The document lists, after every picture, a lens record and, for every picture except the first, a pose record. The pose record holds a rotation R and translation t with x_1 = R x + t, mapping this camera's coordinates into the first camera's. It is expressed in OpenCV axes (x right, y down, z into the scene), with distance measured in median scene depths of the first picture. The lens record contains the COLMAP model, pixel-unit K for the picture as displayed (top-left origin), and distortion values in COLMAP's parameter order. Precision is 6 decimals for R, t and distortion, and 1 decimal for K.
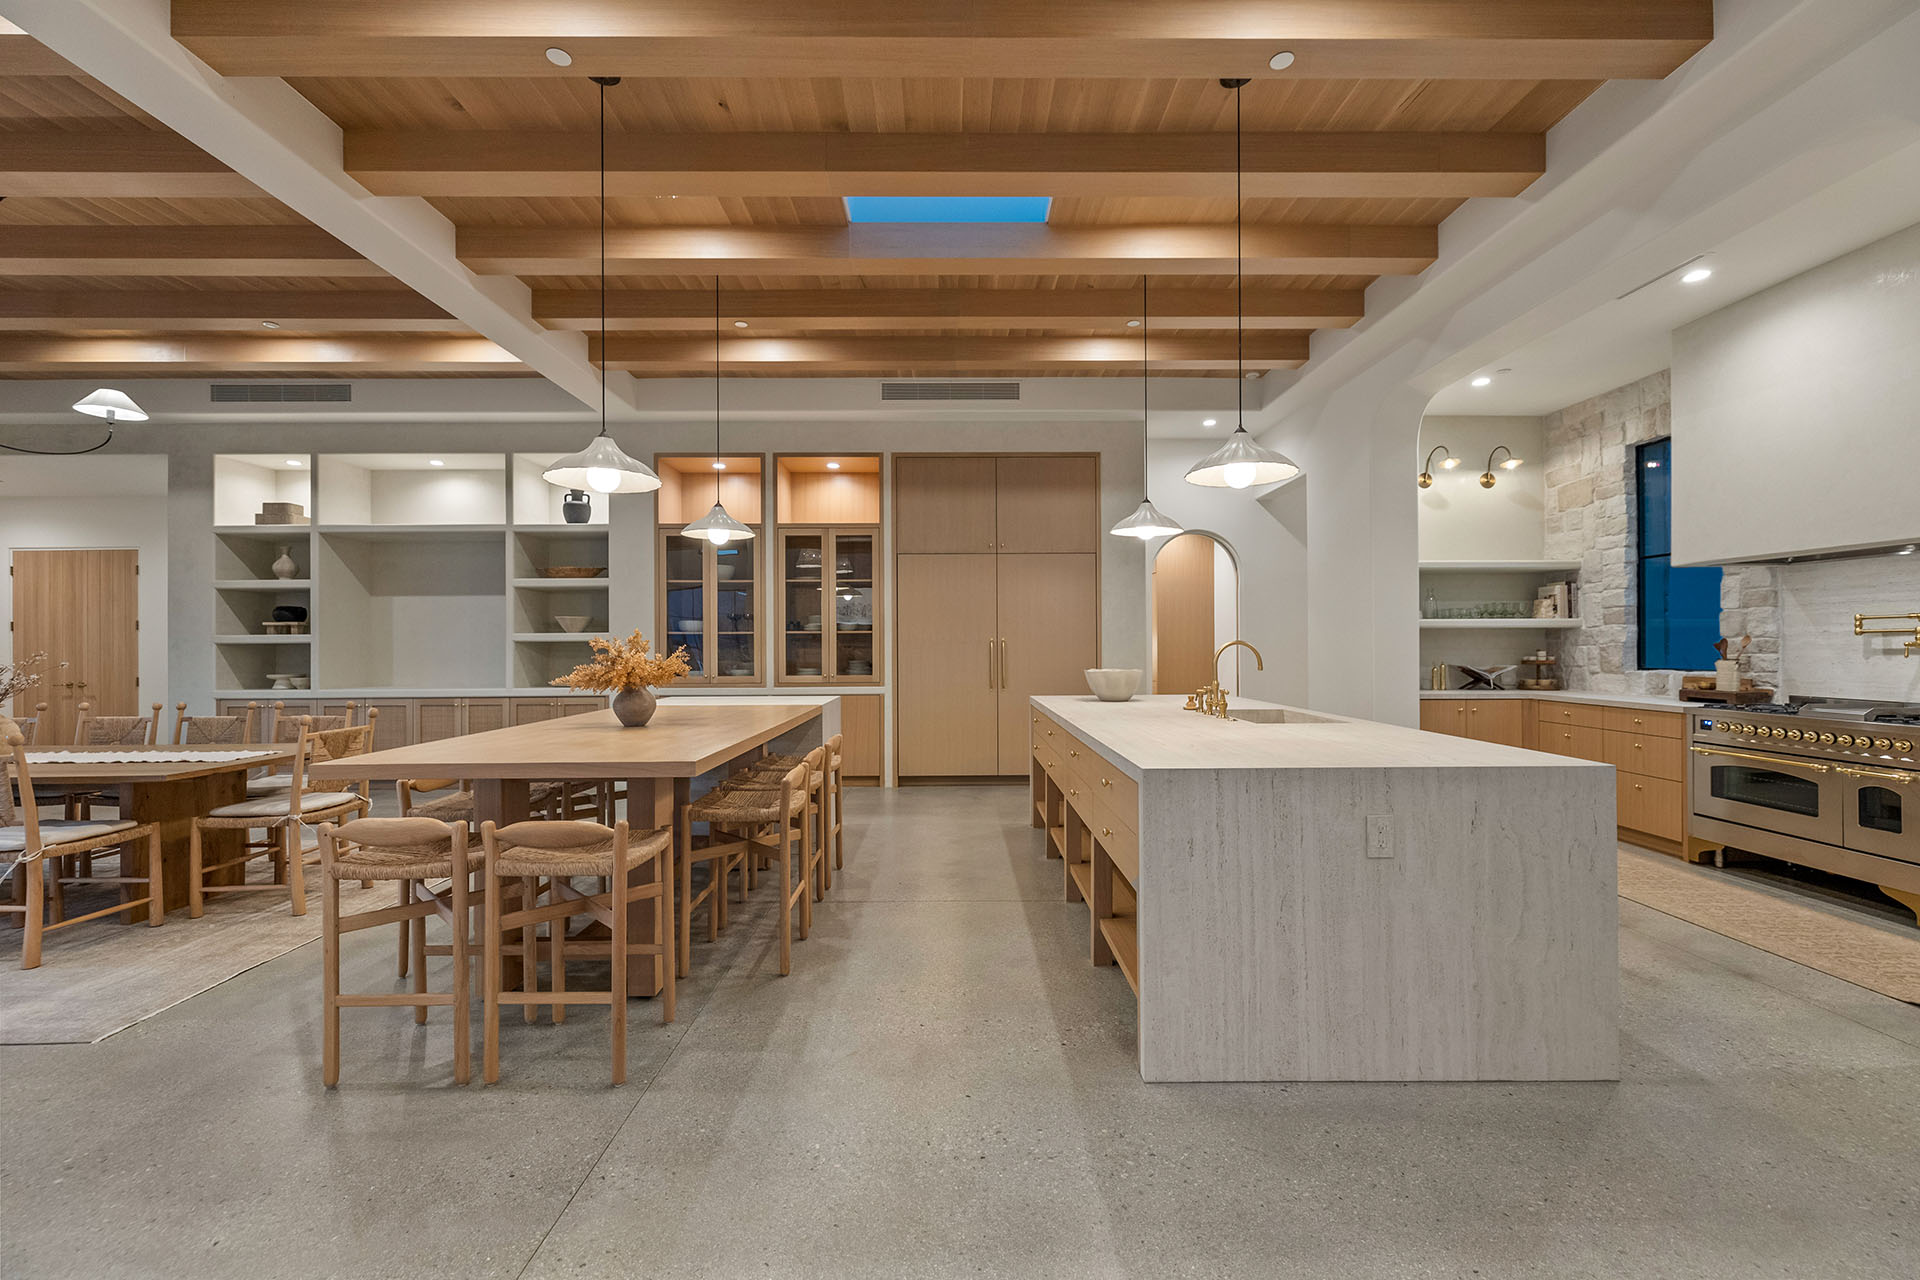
lens RADIAL K [[810.4, 0, 954.6], [0, 810.4, 642.0], [0, 0, 1]] dist [-0.000147, -0.000146]
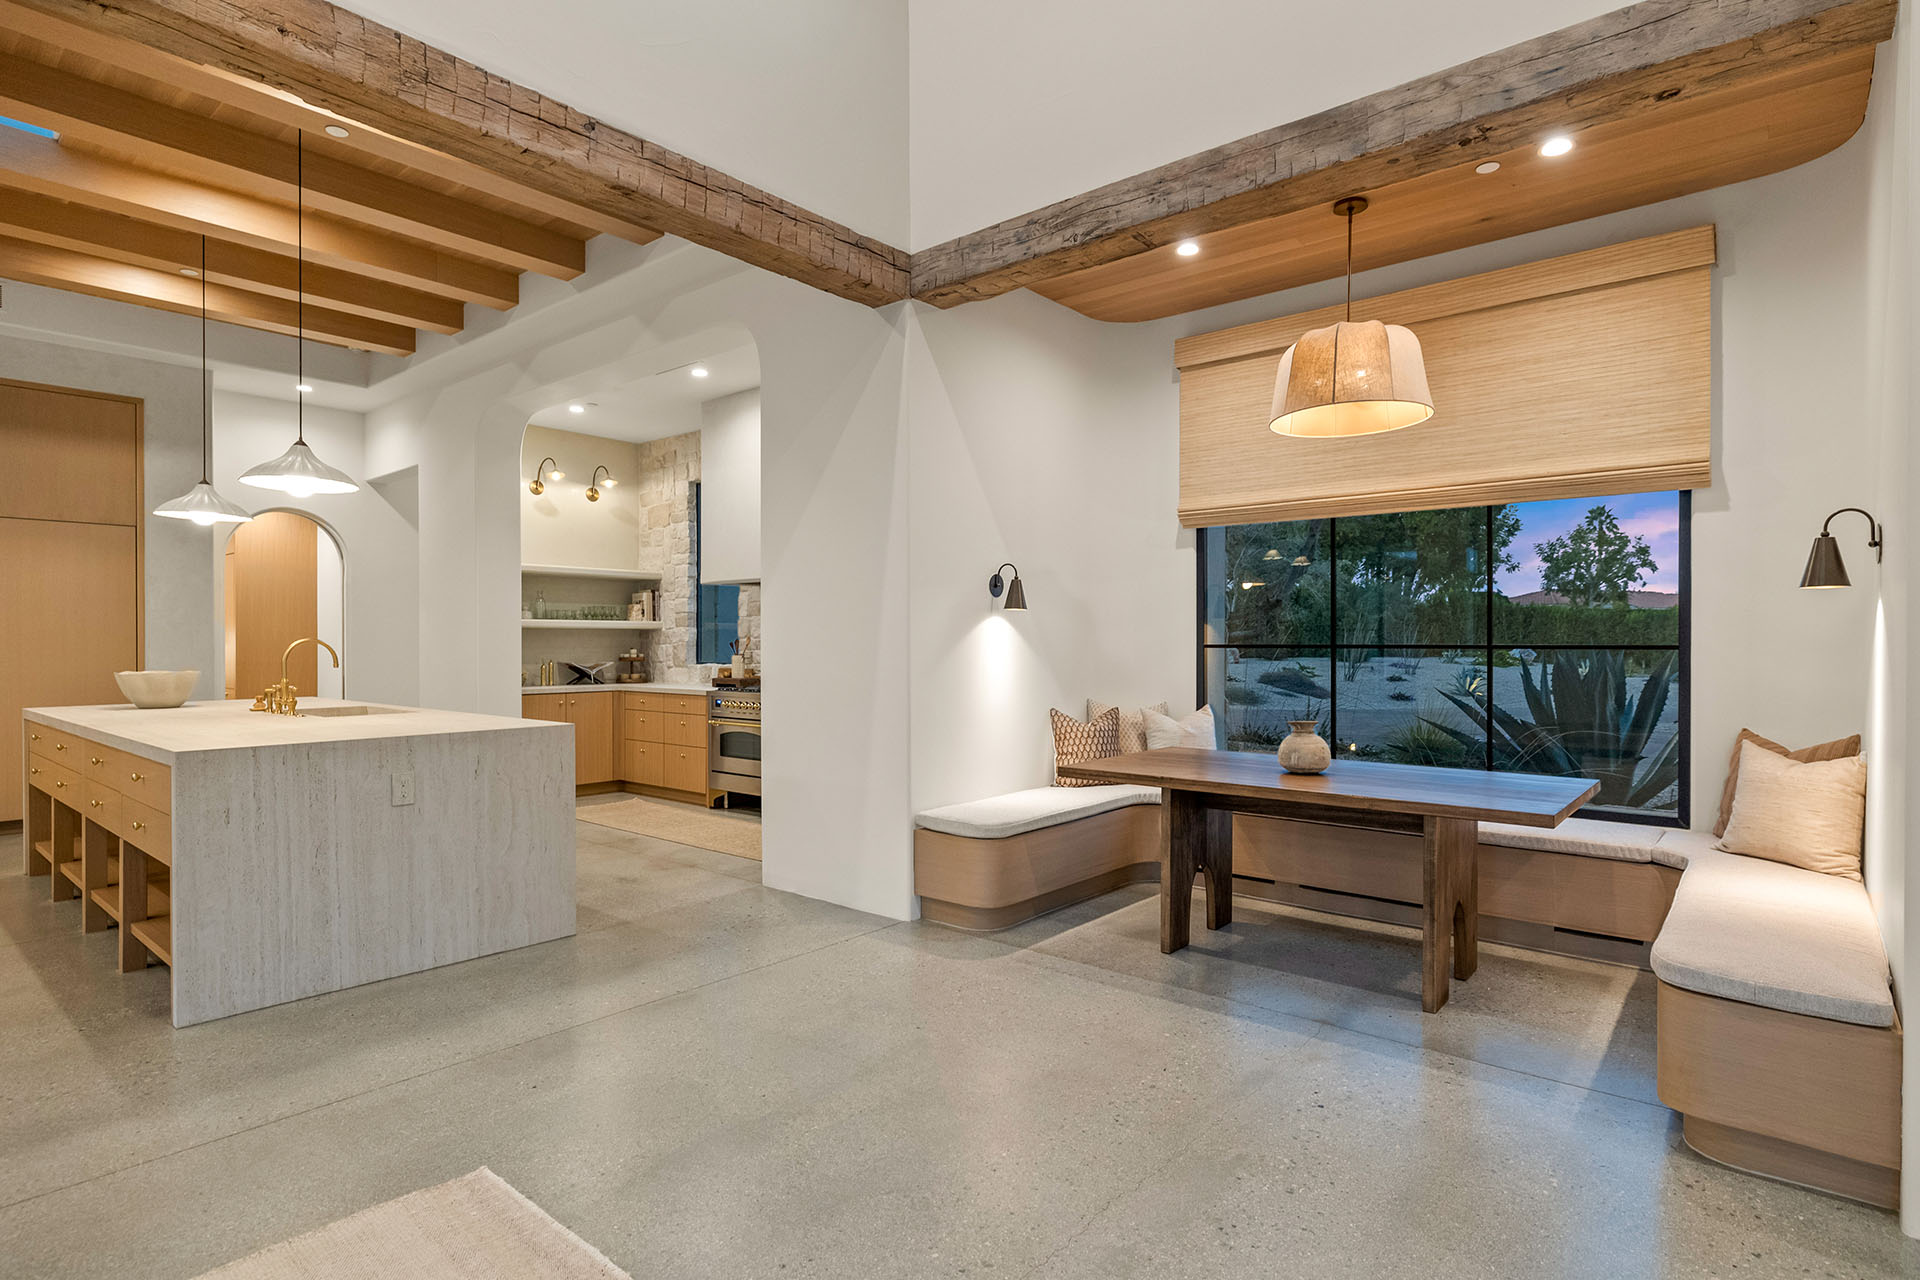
lens RADIAL K [[986.3, 0, 966.0], [0, 986.3, 644.2], [0, 0, 1]] dist [-0.005551, 0.001807]
pose [[0.647641, 0.000948, 0.761945, -0.039158], [-0.003195, 0.999994, 0.001472, 0.000667], [-0.761939, -0.003388, 0.647640, -0.290719]]
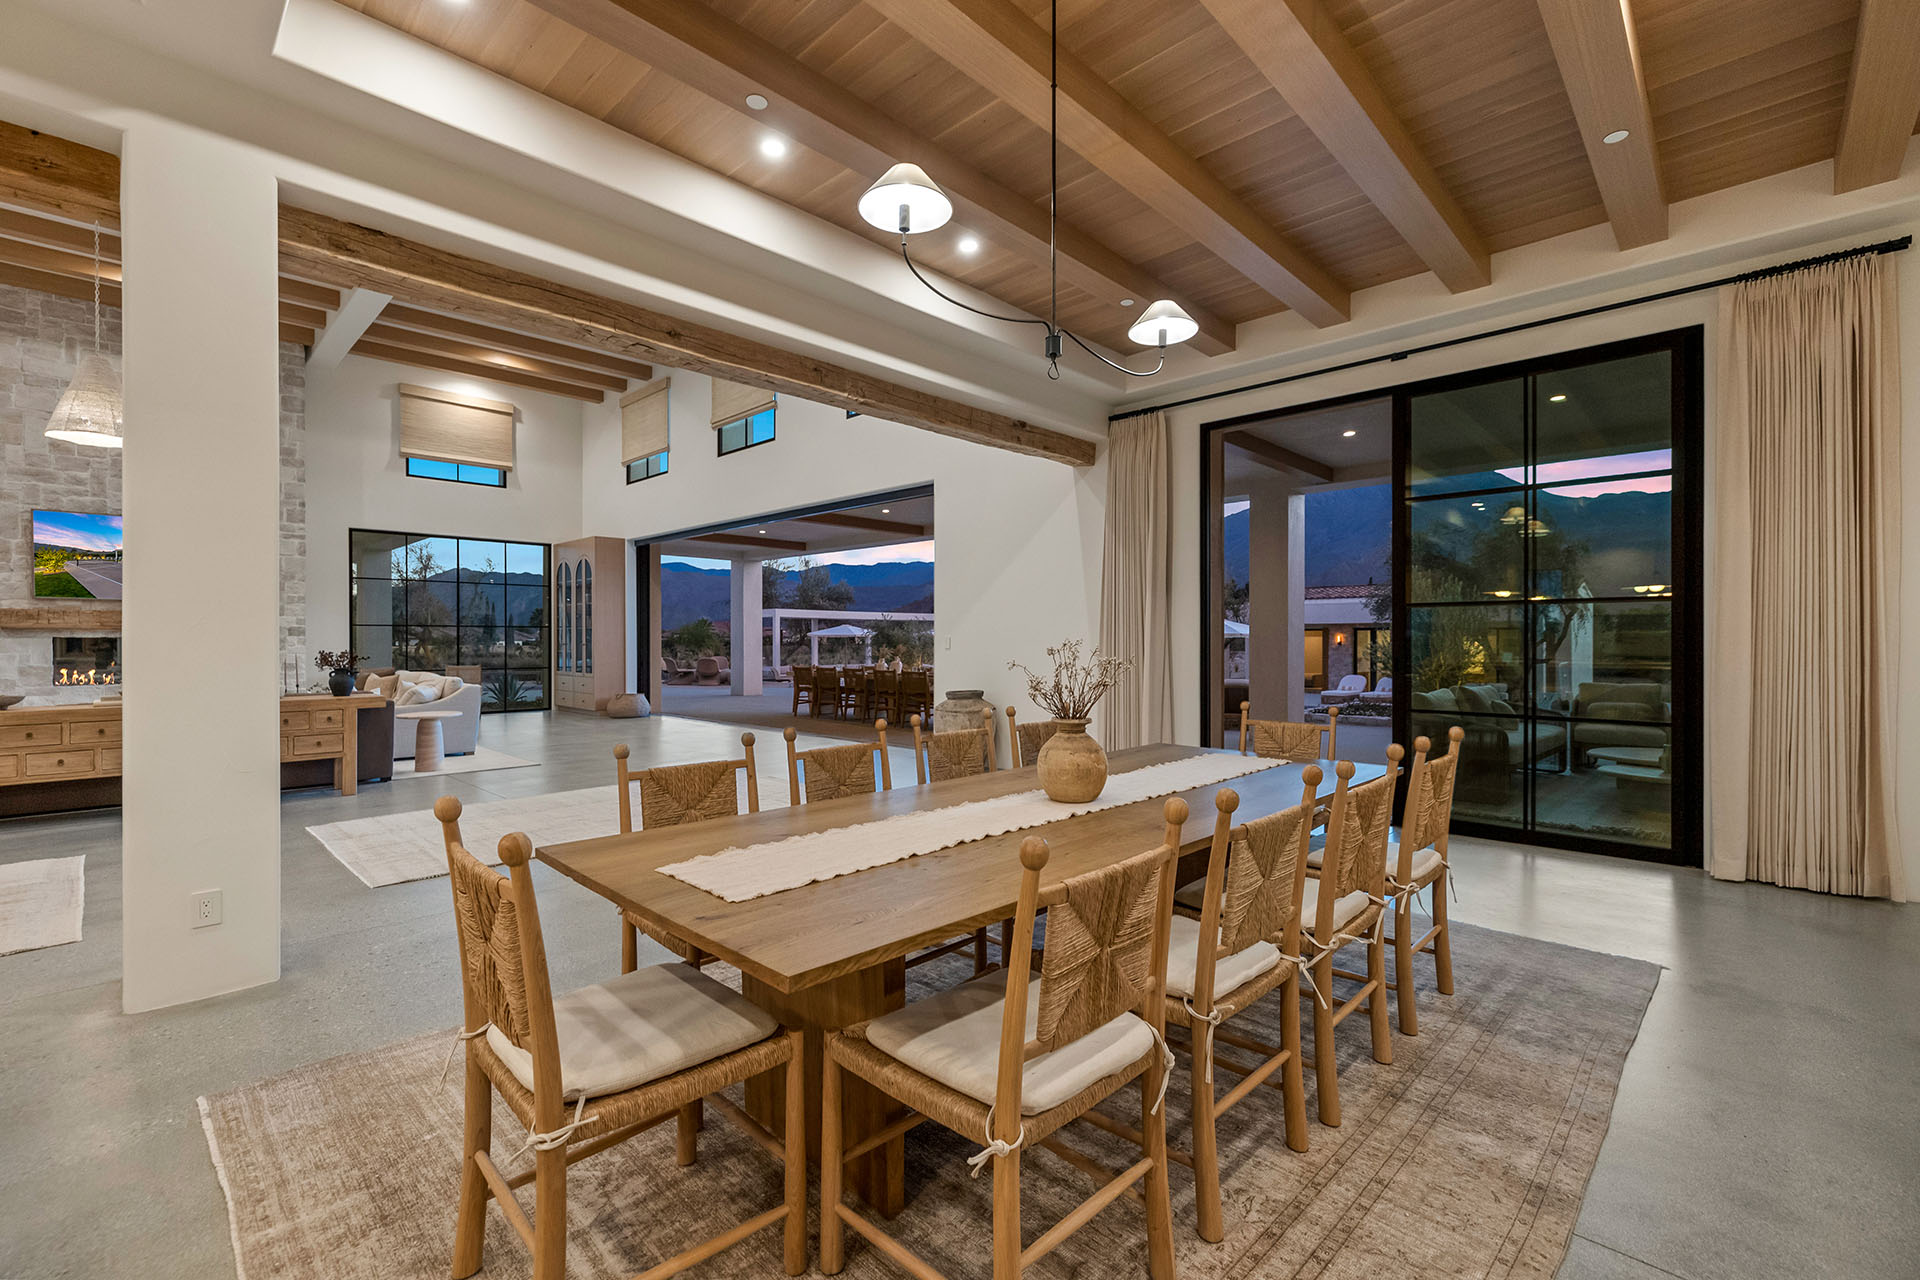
lens RADIAL K [[810.4, 0, 954.2], [0, 810.4, 639.3], [0, 0, 1]] dist [-0.000147, -0.000146]
pose [[-0.698464, 0.008396, -0.715596, -0.459250], [0.007832, 0.999961, 0.004088, 0.006171], [0.715603, -0.002750, -0.698502, 0.985923]]
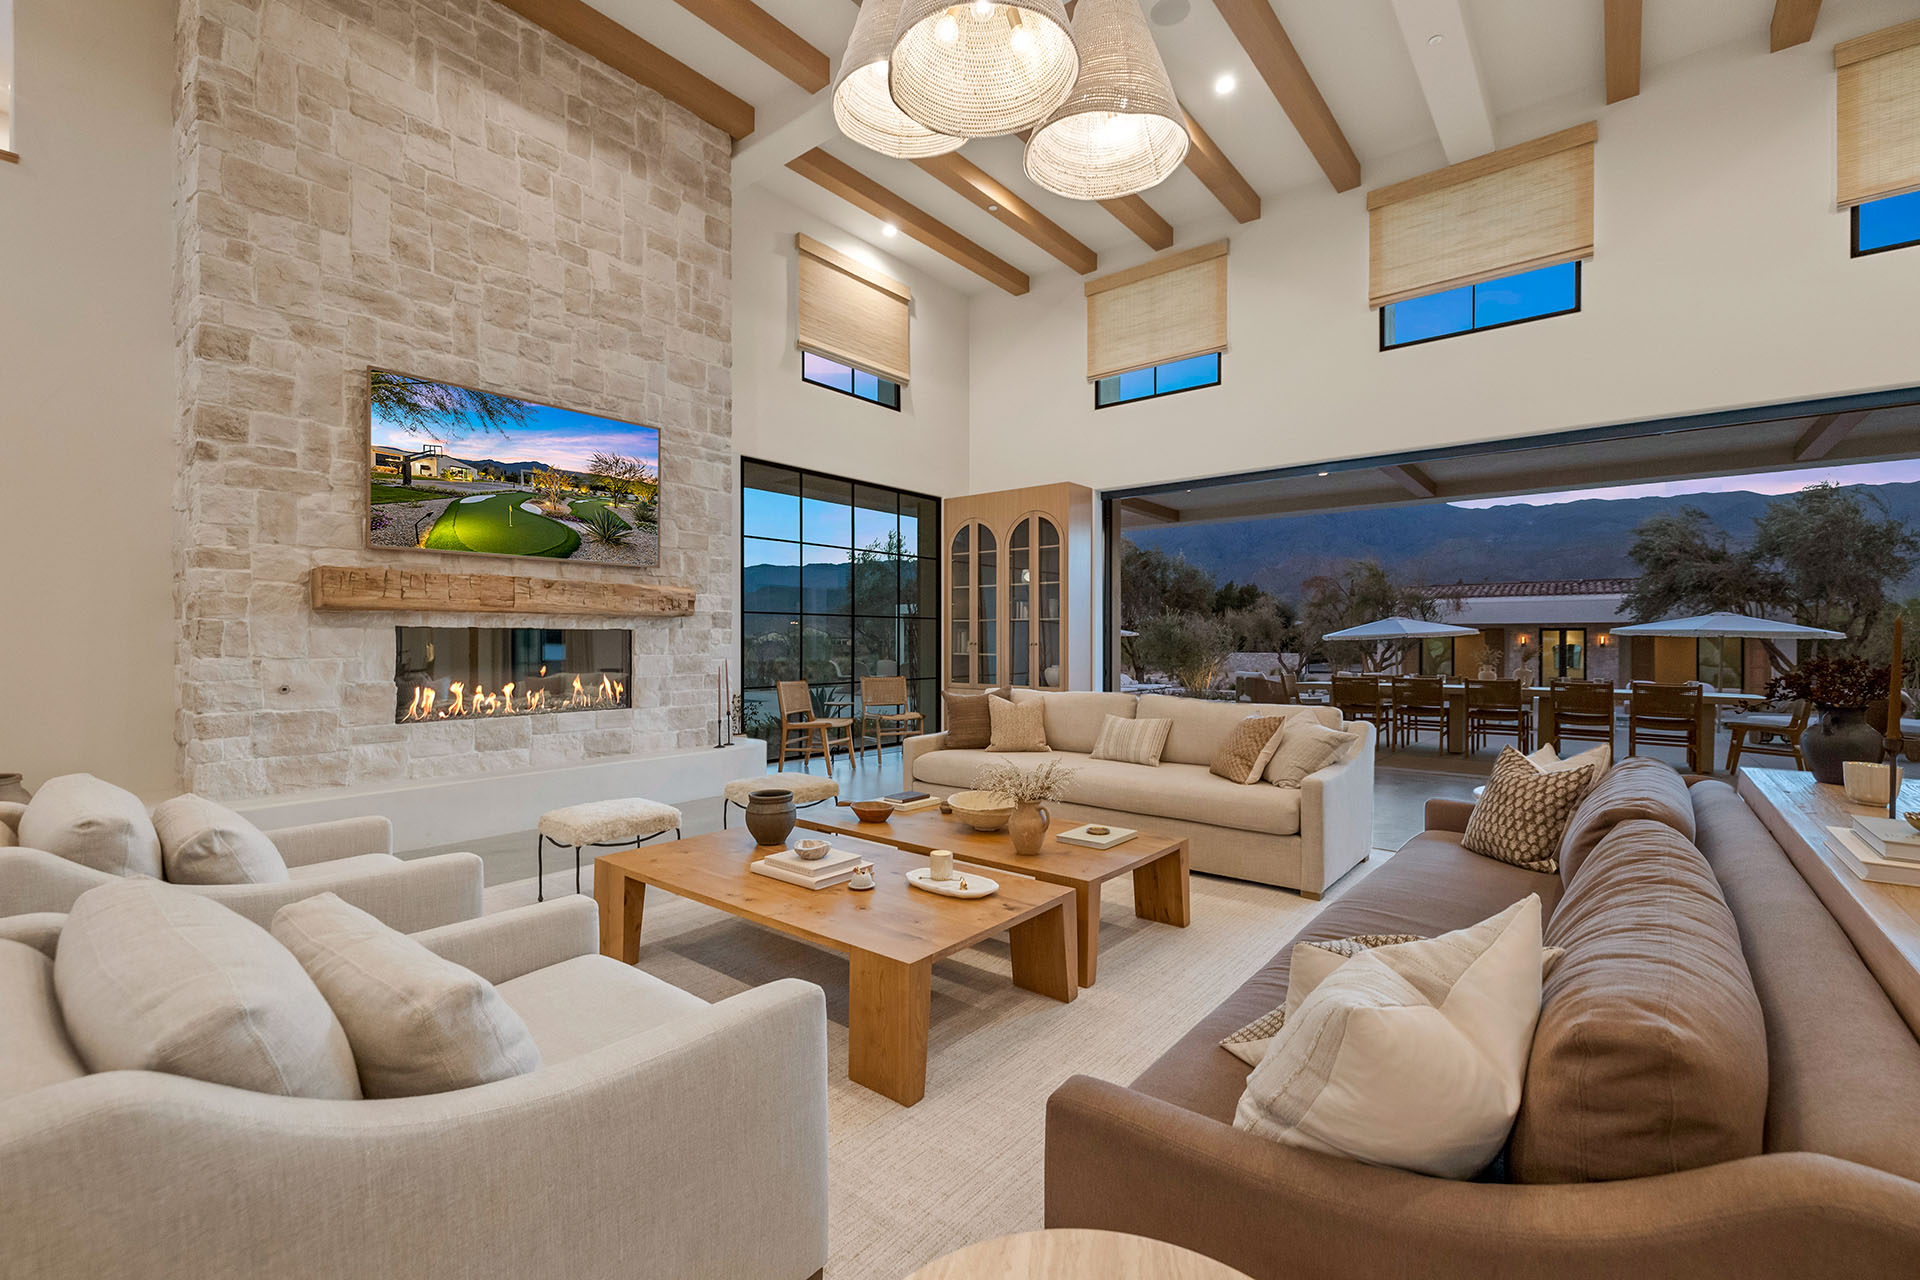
lens RADIAL K [[810.4, 0, 957.7], [0, 810.4, 641.6], [0, 0, 1]] dist [-0.000147, -0.000146]
pose [[-0.632178, 0.007064, -0.774791, -0.066718], [0.004320, 0.999975, 0.005593, 0.007515], [0.774811, 0.000189, -0.632193, -0.552341]]
